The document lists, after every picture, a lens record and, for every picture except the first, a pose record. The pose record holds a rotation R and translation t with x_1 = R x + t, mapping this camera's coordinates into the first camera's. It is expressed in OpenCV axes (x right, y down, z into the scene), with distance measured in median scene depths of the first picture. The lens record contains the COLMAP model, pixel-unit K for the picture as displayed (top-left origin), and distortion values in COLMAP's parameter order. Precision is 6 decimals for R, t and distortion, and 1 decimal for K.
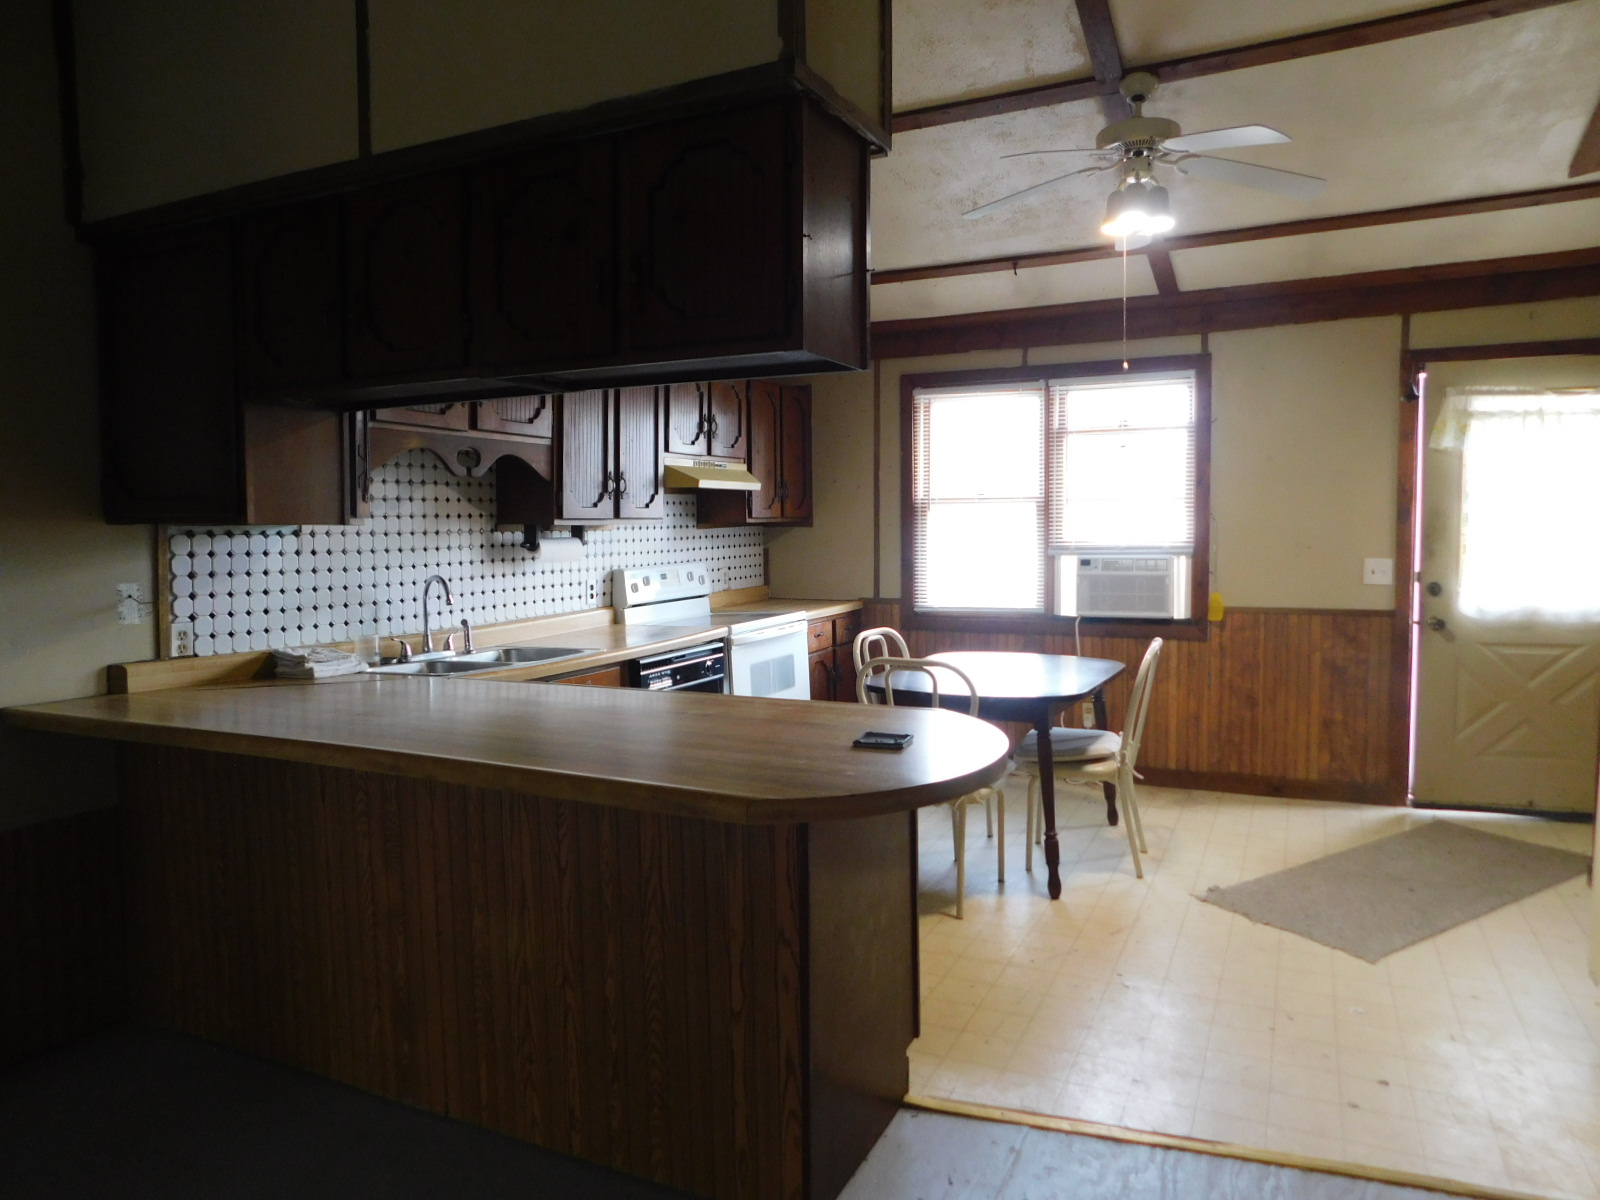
lens RADIAL K [[1071.6, 0, 800.9], [0, 1071.6, 597.6], [0, 0, 1]] dist [-0.051105, 0.057506]
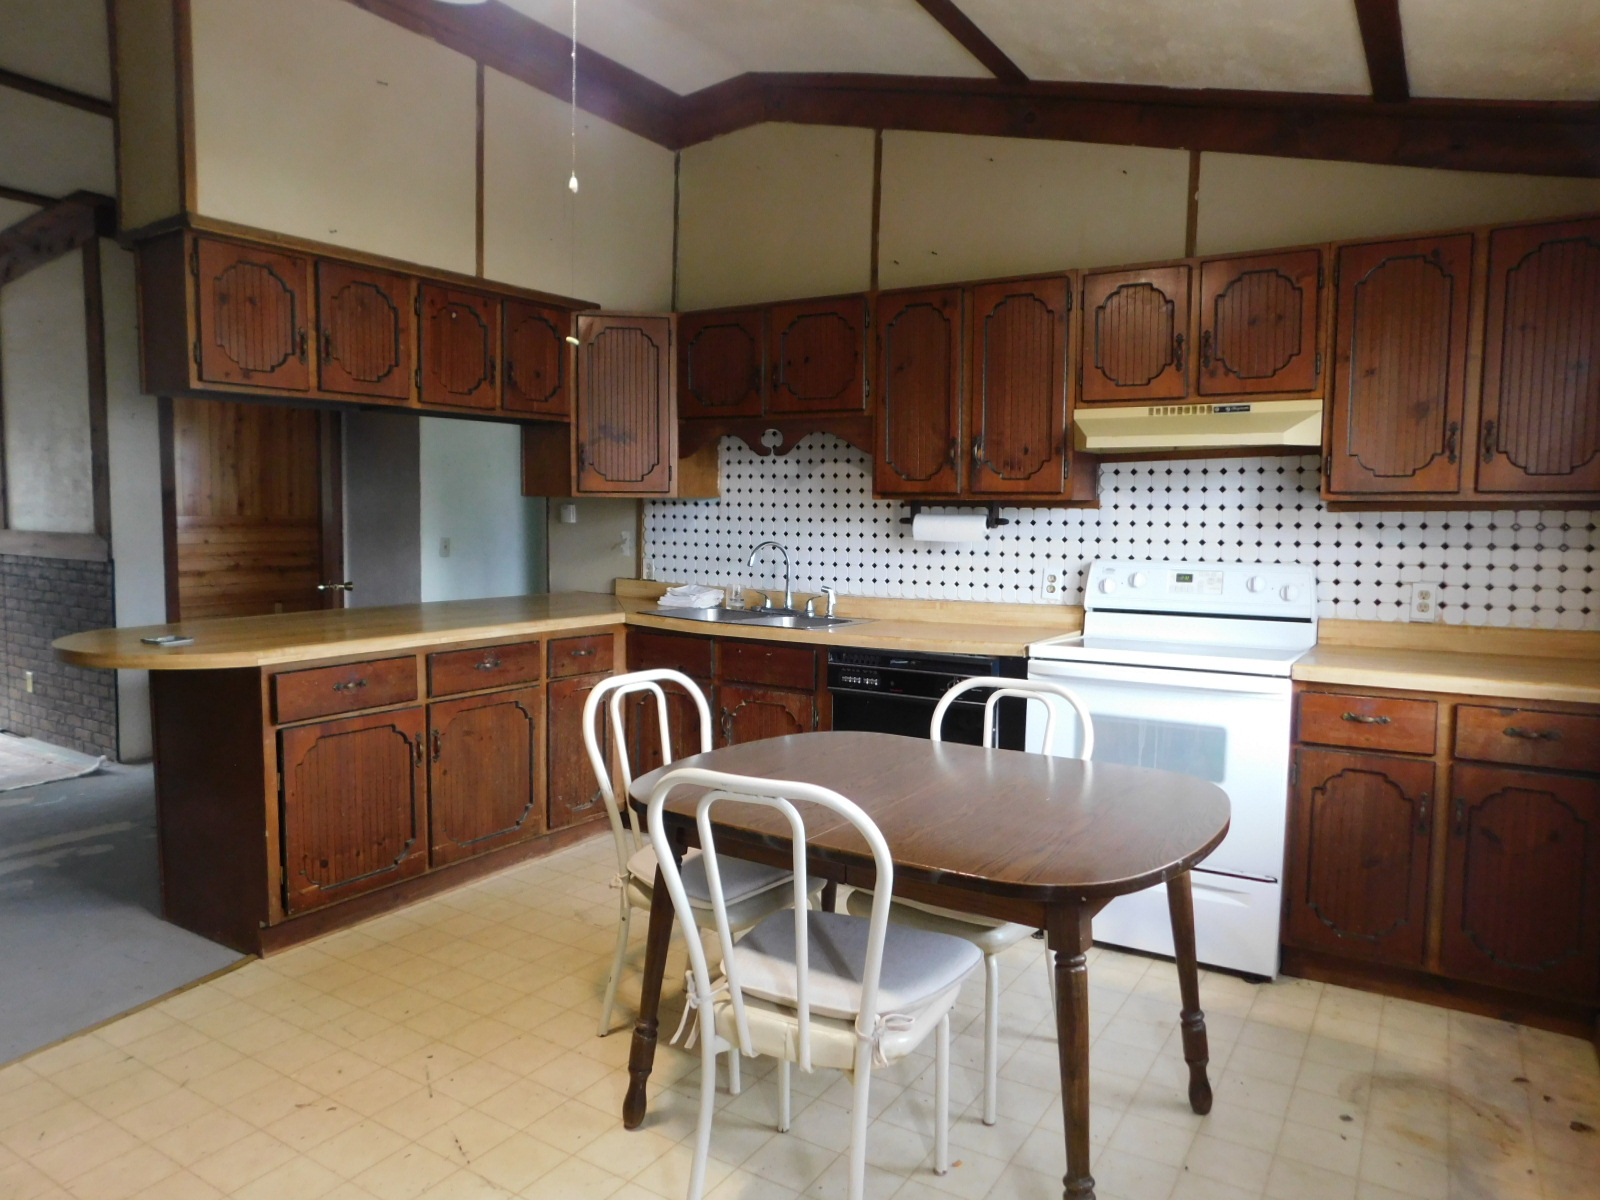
lens RADIAL K [[1071.6, 0, 810.1], [0, 1071.6, 596.6], [0, 0, 1]] dist [-0.051105, 0.057506]
pose [[-0.115155, 0.101589, -0.988139, 0.712800], [-0.069716, 0.991477, 0.110057, -0.082423], [0.990898, 0.081563, -0.107091, 1.031598]]
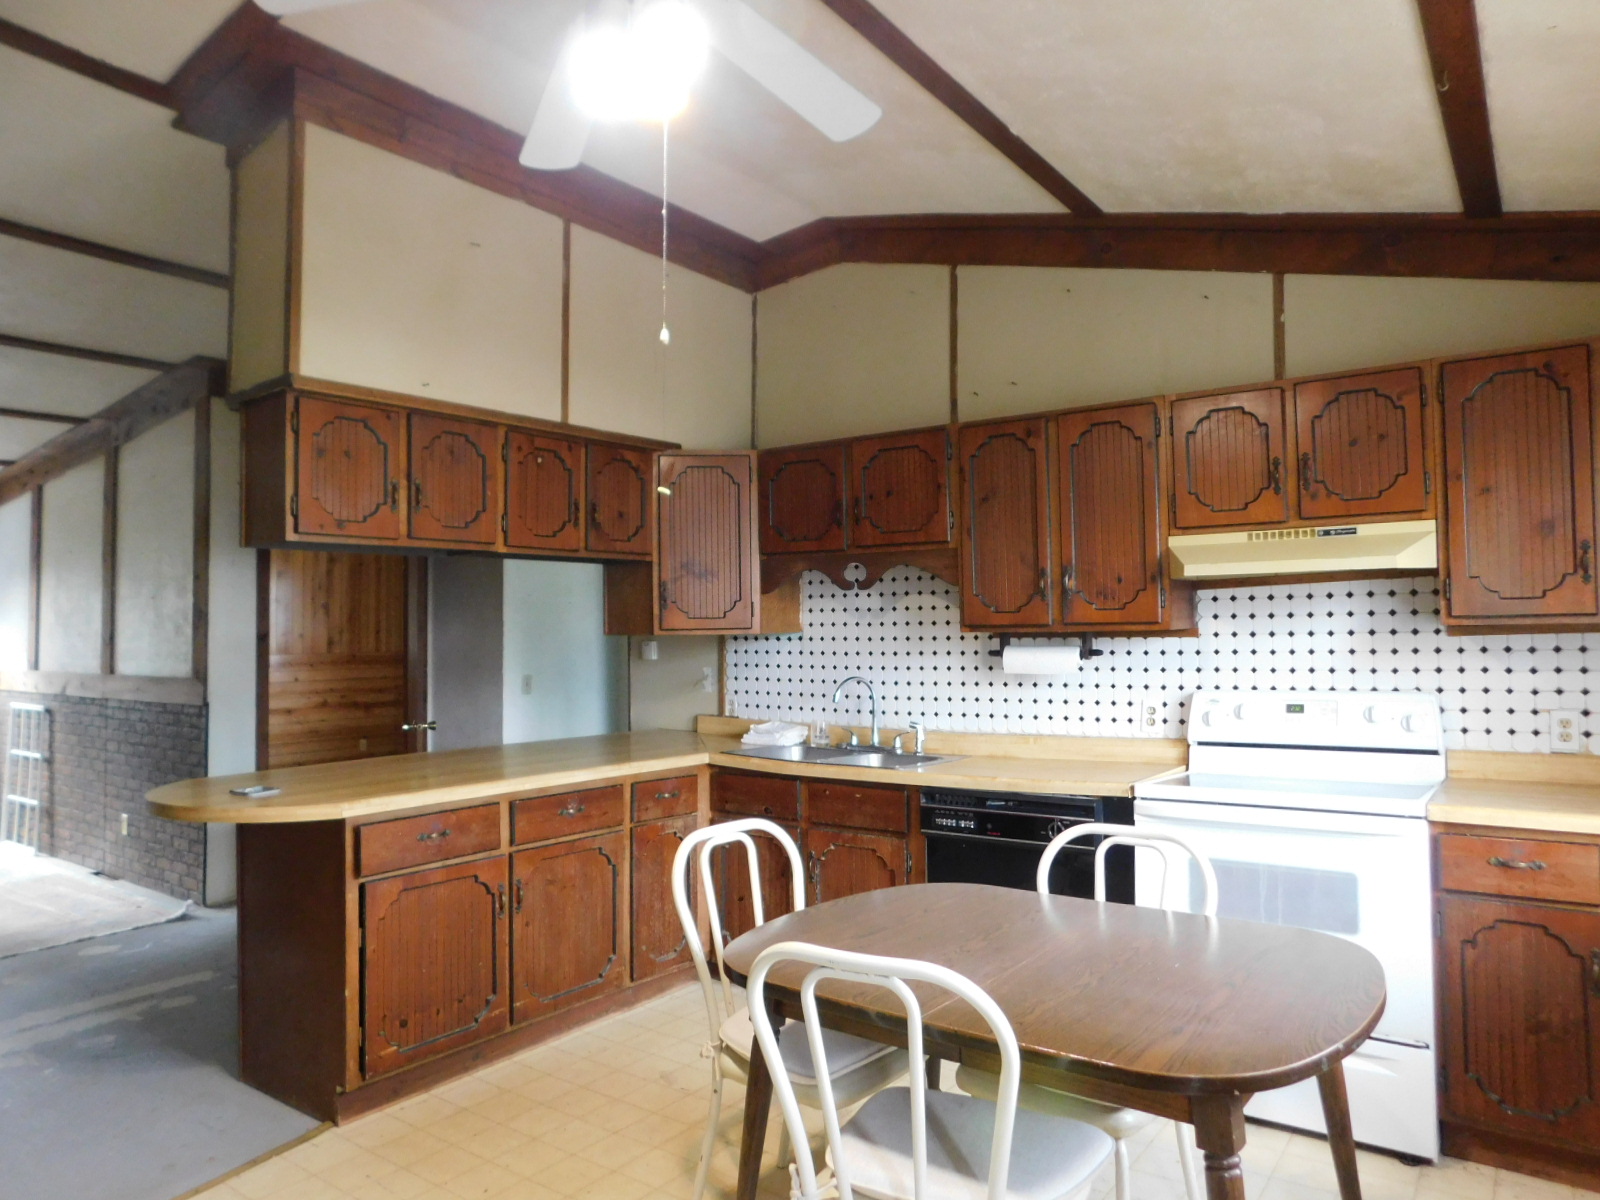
lens RADIAL K [[1071.6, 0, 813.7], [0, 1071.6, 601.9], [0, 0, 1]] dist [-0.051105, 0.057506]
pose [[-0.178139, -0.003557, -0.983999, 0.693348], [-0.045461, 0.998955, 0.004619, -0.091962], [0.982955, 0.045557, -0.178115, 1.017052]]
